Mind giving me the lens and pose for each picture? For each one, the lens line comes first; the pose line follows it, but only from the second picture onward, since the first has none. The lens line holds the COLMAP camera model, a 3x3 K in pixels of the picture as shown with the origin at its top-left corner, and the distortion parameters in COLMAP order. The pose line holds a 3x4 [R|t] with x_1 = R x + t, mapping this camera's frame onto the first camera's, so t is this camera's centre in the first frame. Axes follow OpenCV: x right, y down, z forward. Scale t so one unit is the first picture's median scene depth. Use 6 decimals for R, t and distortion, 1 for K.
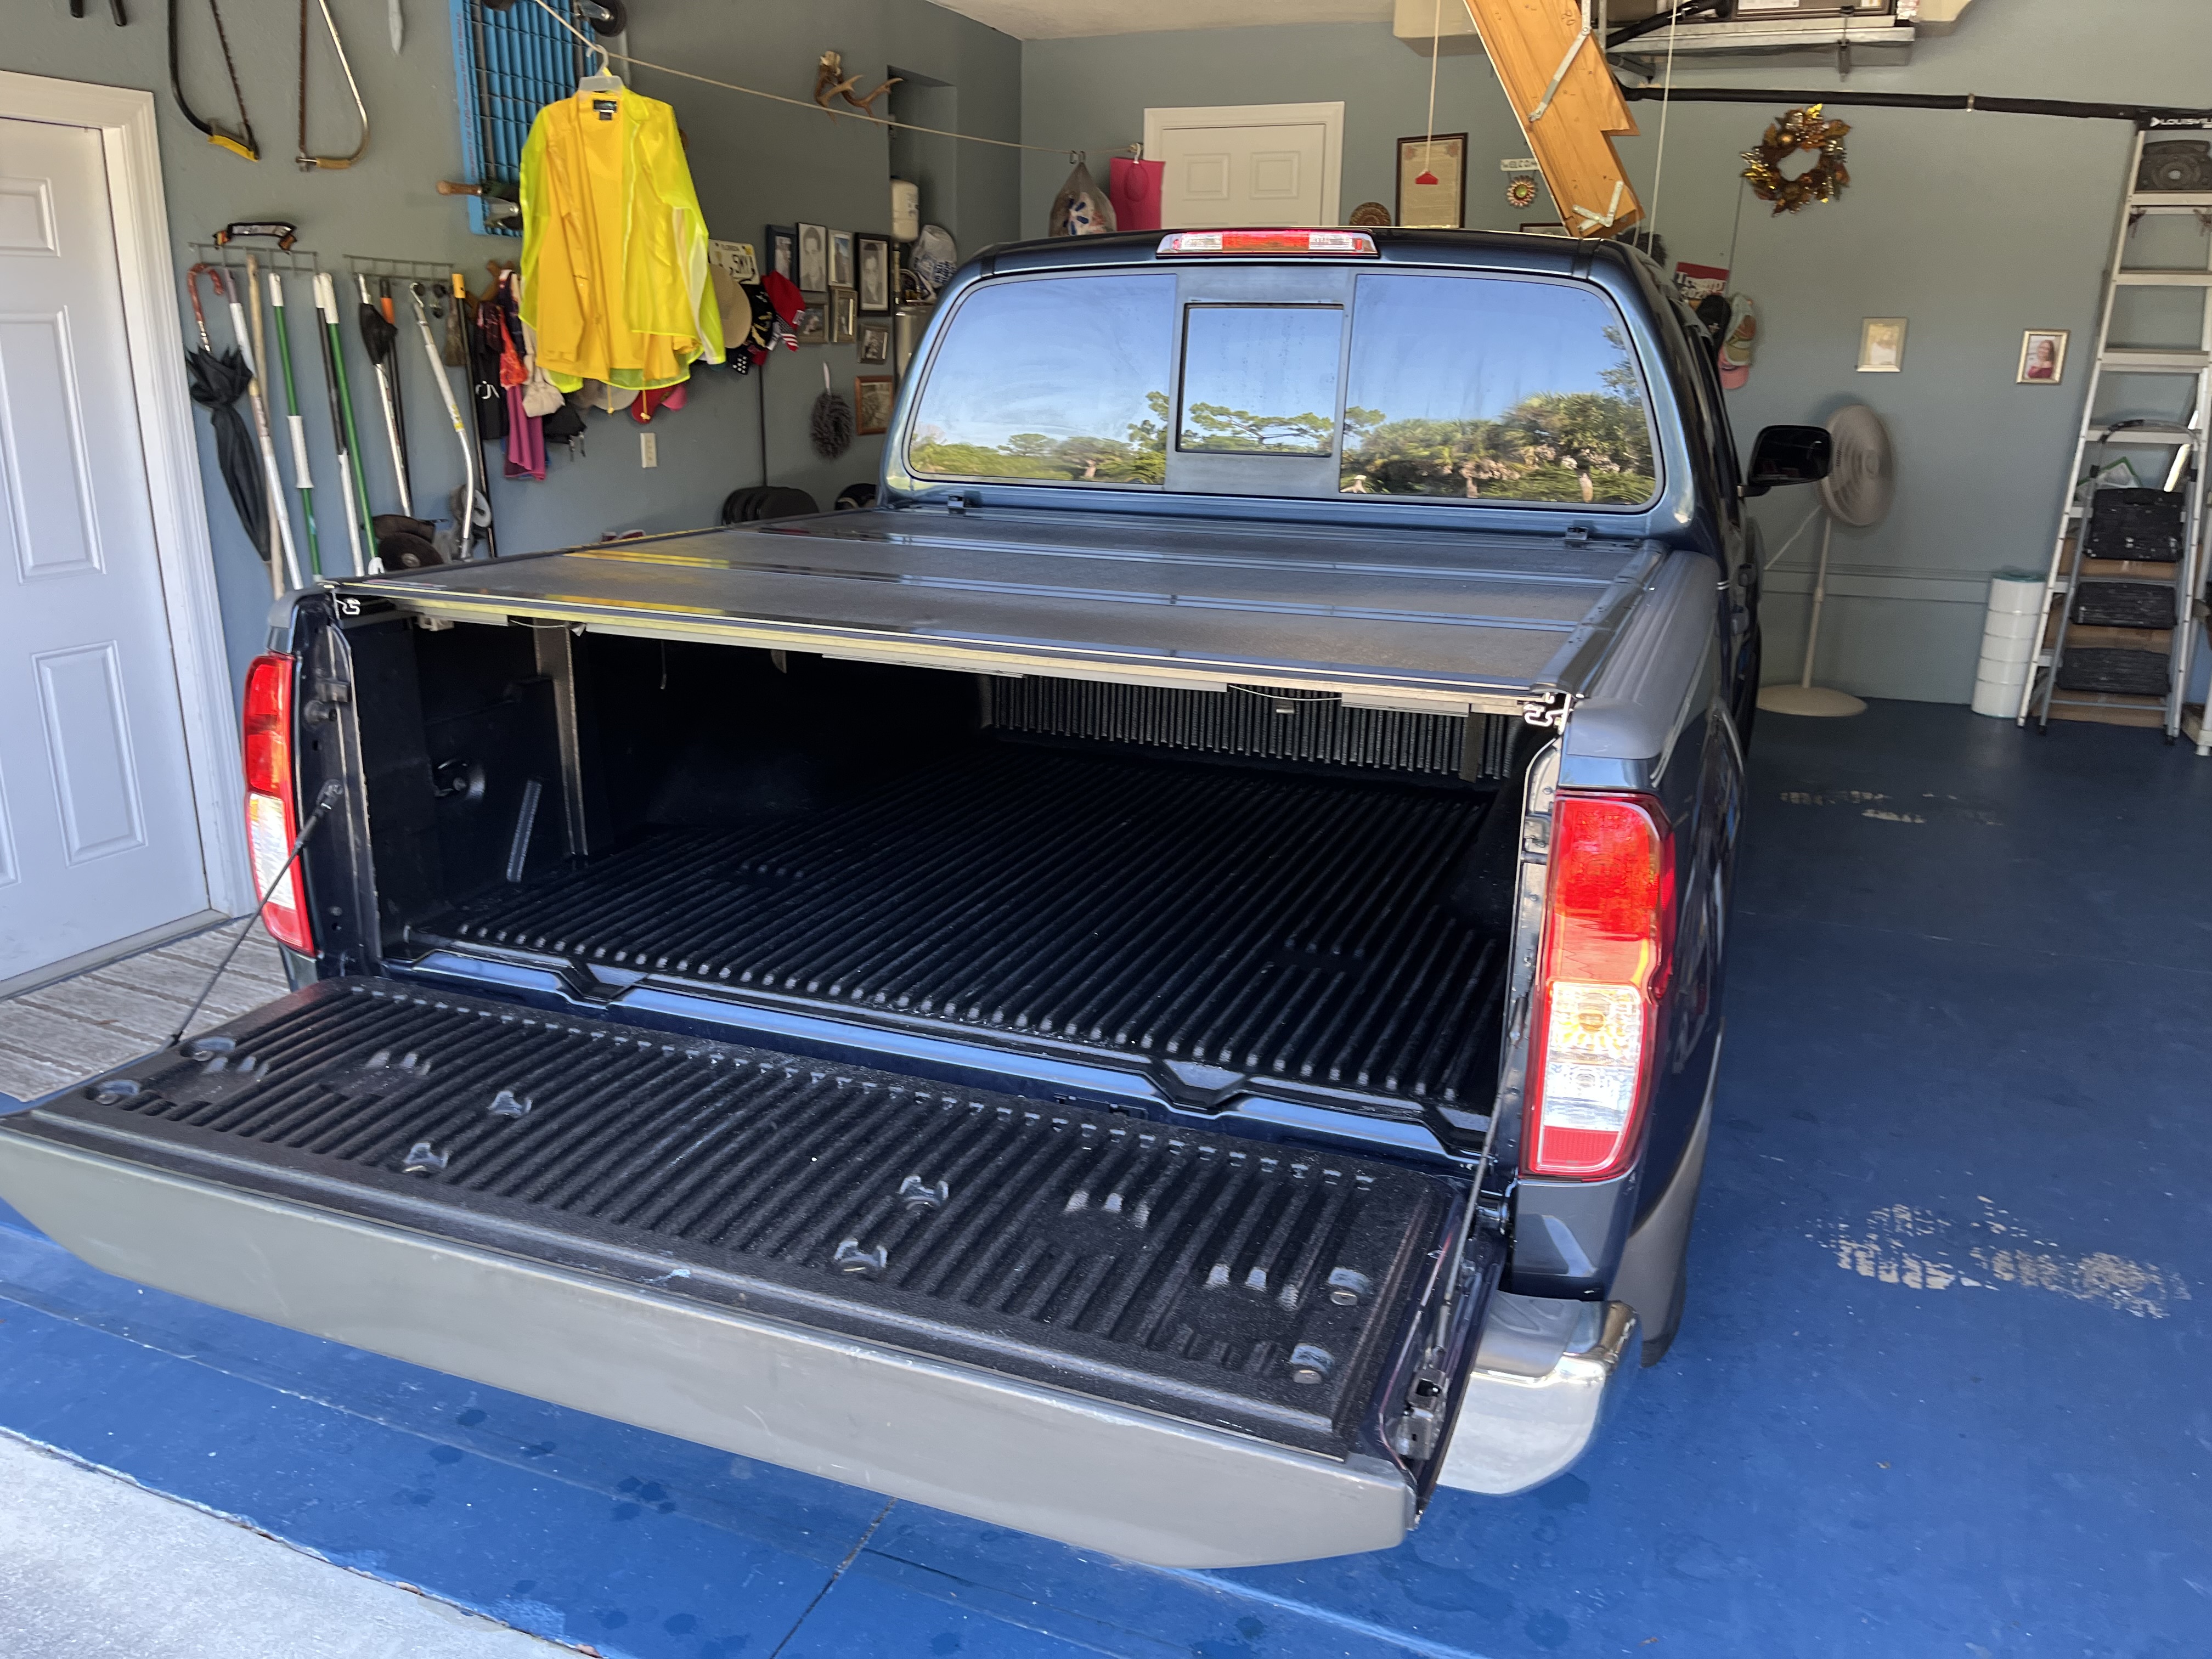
lens RADIAL K [[1675.1, 0, 1091.5], [0, 1675.1, 821.1], [0, 0, 1]] dist [0.066769, -0.105399]
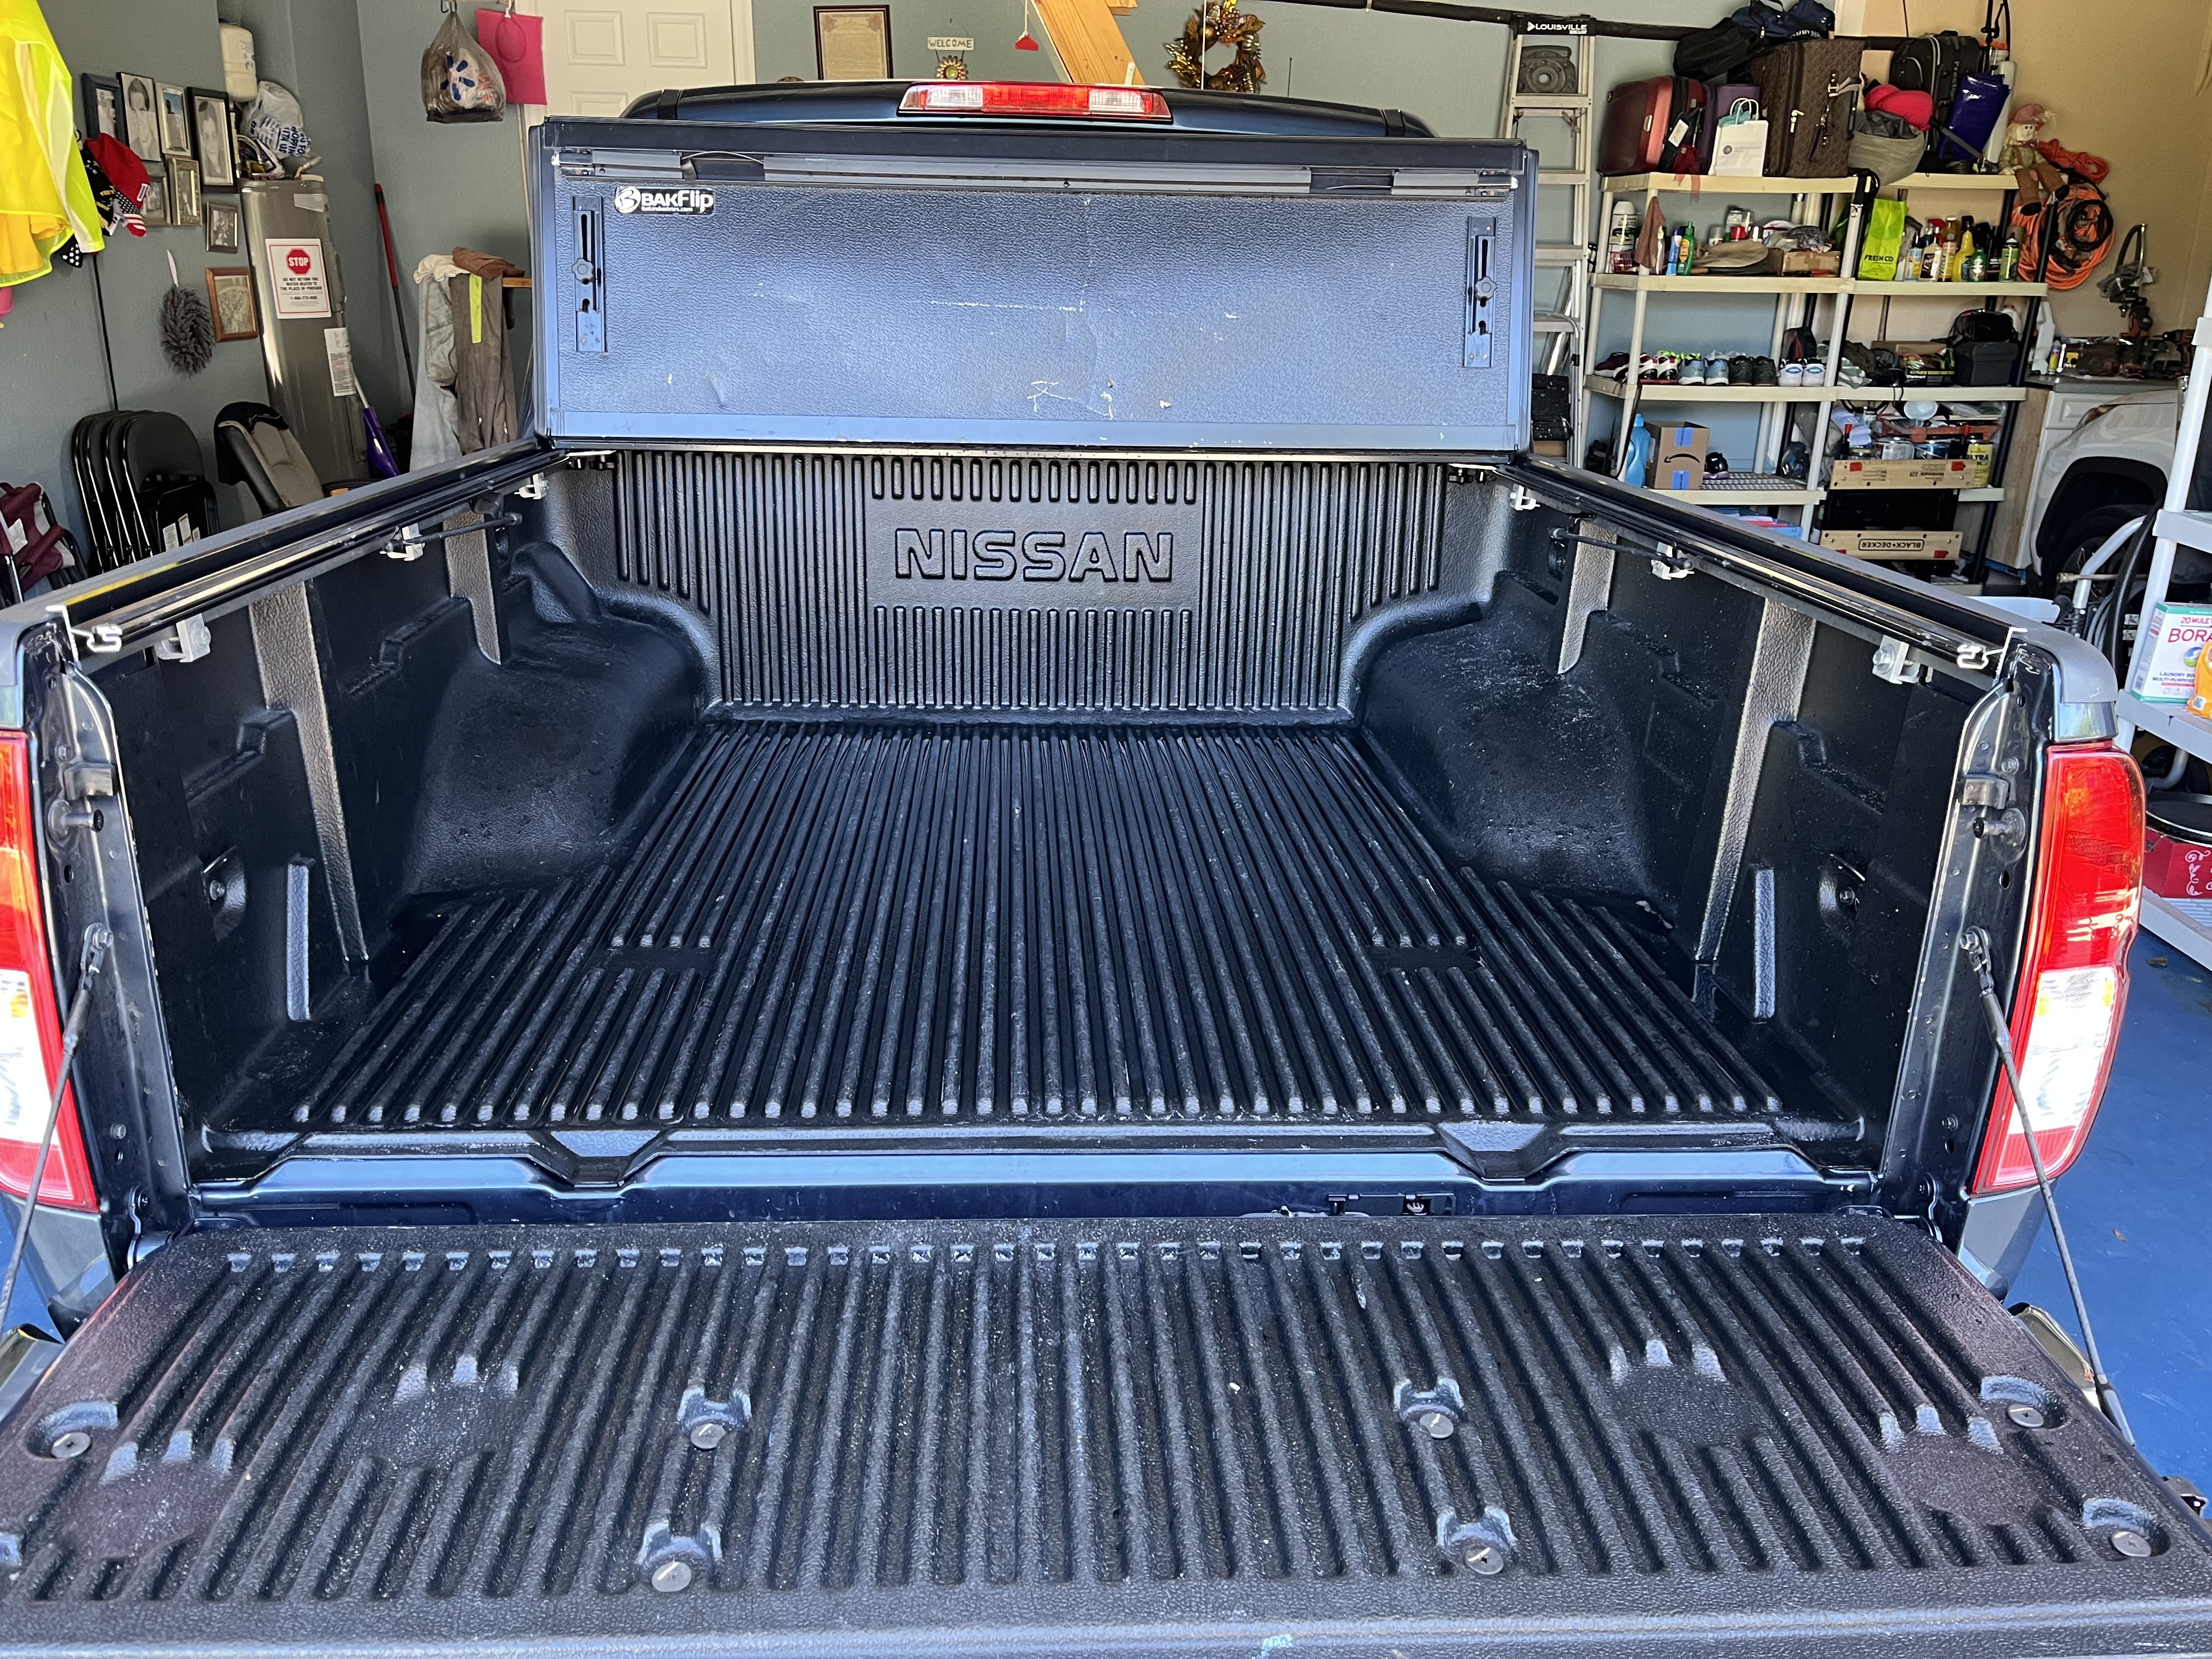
lens RADIAL K [[1675.1, 0, 1101.8], [0, 1675.1, 828.4], [0, 0, 1]] dist [0.066769, -0.105399]
pose [[0.912424, -0.129095, 0.388351, -0.170430], [0.106013, 0.991110, 0.080387, -0.033652], [-0.395277, -0.032177, 0.917998, 0.144695]]
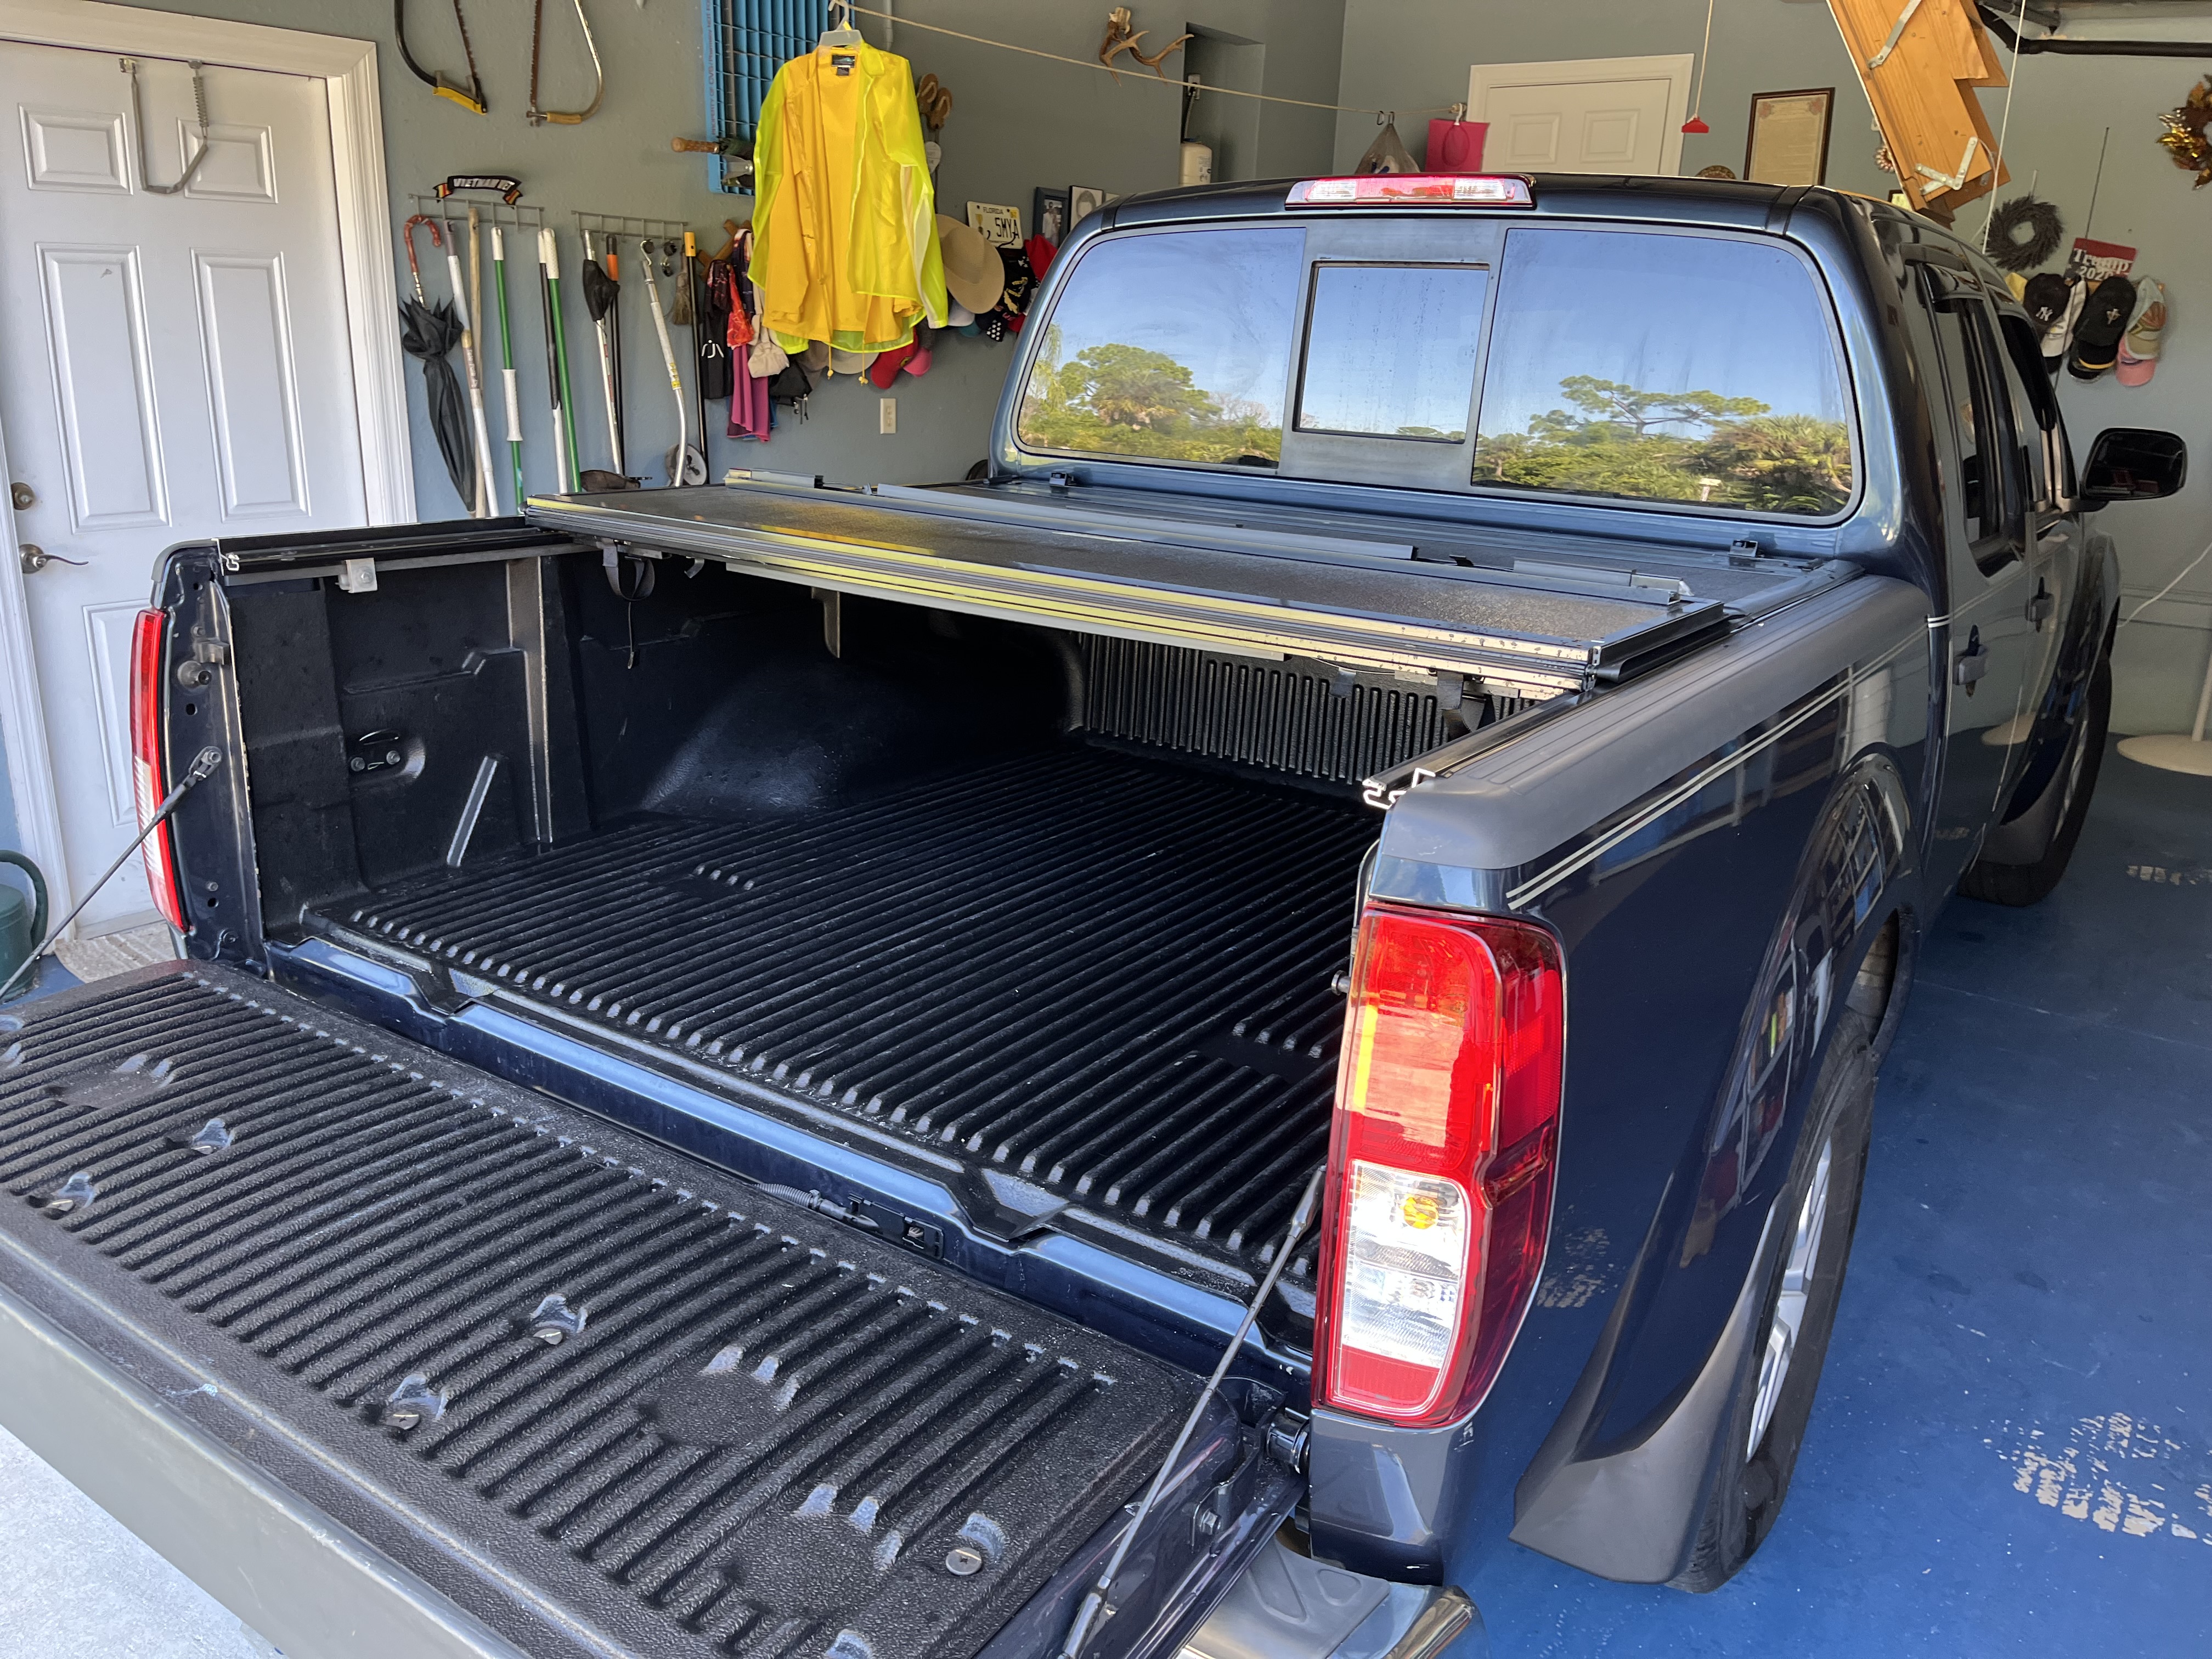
lens RADIAL K [[1675.1, 0, 1087.1], [0, 1675.1, 813.2], [0, 0, 1]] dist [0.066769, -0.105399]
pose [[0.974249, 0.082320, -0.209912, 0.108171], [-0.080577, 0.996606, 0.016859, -0.020843], [0.210588, 0.000489, 0.977575, 0.090680]]
